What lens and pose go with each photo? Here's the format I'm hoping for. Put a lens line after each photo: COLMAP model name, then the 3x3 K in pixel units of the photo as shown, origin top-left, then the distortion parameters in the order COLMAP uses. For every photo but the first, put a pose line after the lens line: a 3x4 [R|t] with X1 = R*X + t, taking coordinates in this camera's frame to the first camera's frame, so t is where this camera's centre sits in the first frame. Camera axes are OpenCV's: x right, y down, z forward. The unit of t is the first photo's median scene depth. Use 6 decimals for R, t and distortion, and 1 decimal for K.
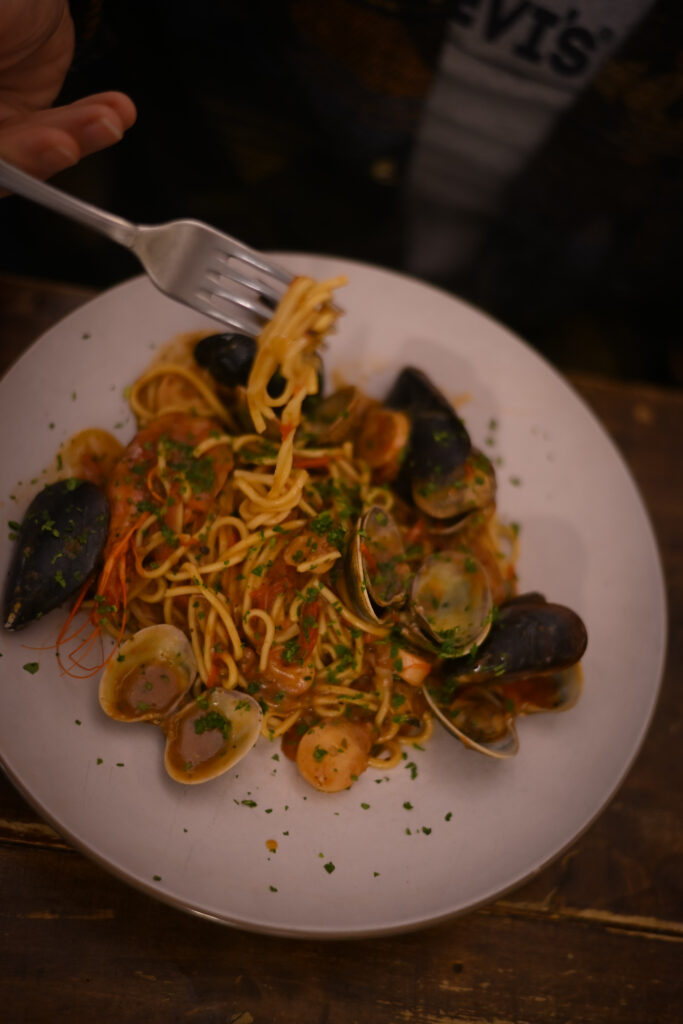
lens RADIAL K [[1481.3, 0, 341.1], [0, 1481.3, 511.8], [0, 0, 1]] dist [0.052373, 0.000000]
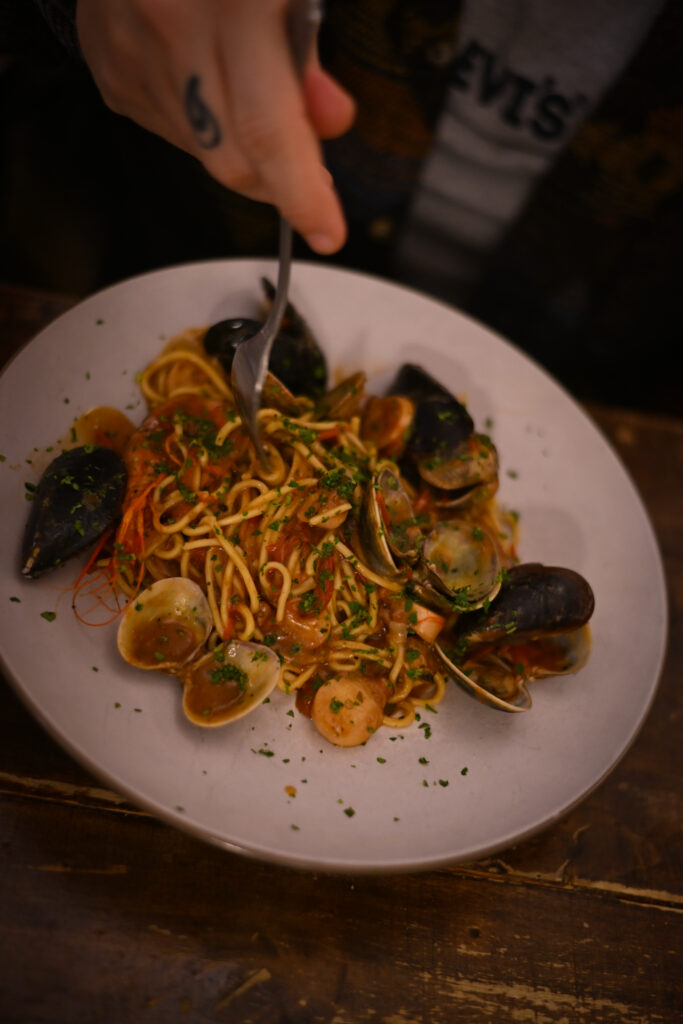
lens RADIAL K [[1481.3, 0, 341.6], [0, 1481.3, 512.5], [0, 0, 1]] dist [0.052373, 0.000000]
pose [[0.998436, 0.004503, 0.055722, -0.065960], [0.004199, 0.987894, -0.155077, 0.186624], [-0.055746, 0.155068, 0.986330, -0.005920]]
